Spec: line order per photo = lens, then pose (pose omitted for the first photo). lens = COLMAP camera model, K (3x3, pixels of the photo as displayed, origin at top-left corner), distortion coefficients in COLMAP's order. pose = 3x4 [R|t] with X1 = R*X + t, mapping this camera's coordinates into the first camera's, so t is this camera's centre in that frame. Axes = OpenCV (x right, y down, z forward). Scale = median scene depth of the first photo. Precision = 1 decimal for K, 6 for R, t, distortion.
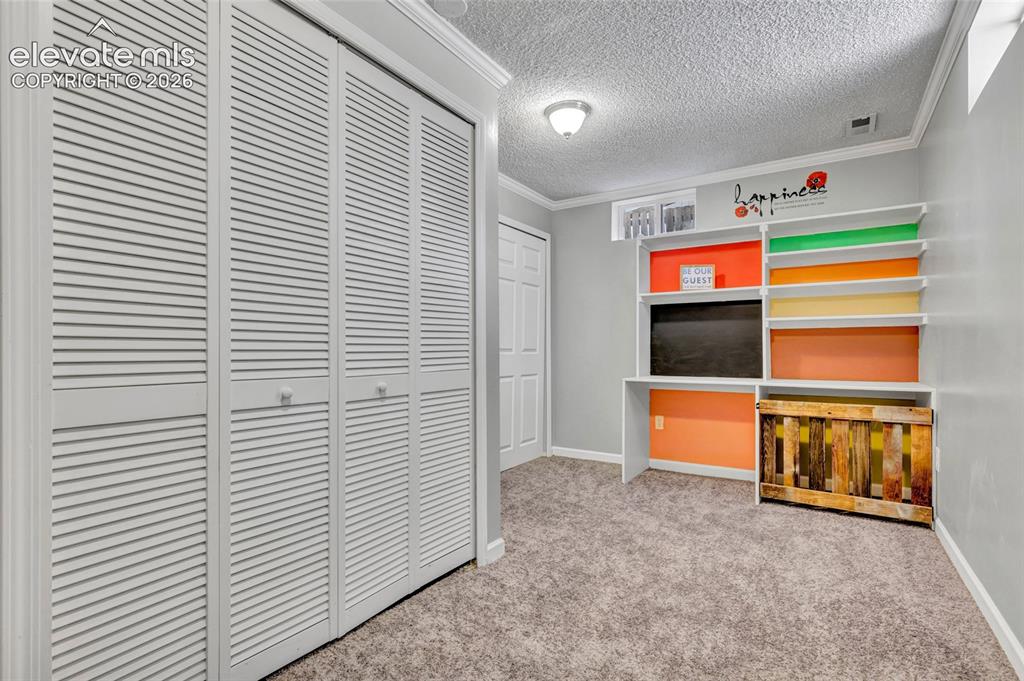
lens RADIAL K [[491.4, 0, 510.1], [0, 491.4, 341.0], [0, 0, 1]] dist [-0.007795, -0.000438]
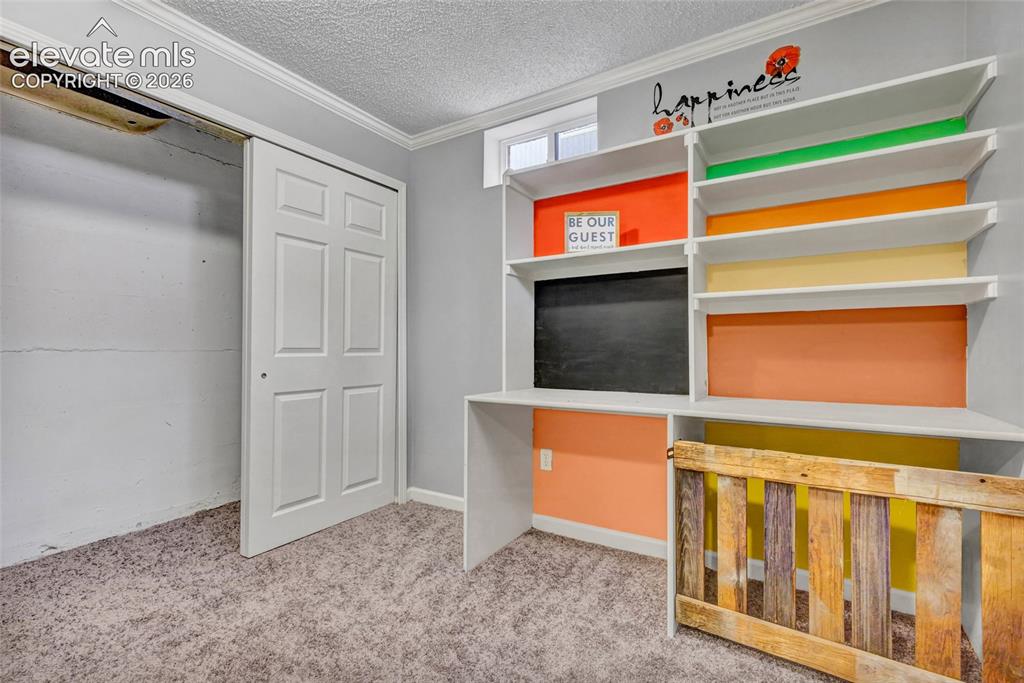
lens RADIAL K [[470.1, 0, 508.4], [0, 470.1, 341.9], [0, 0, 1]] dist [0.002713, -0.001178]
pose [[0.999853, -0.002625, 0.016931, 0.286751], [0.002554, 0.999988, 0.004194, 0.006848], [-0.016942, -0.004150, 0.999848, 0.439123]]
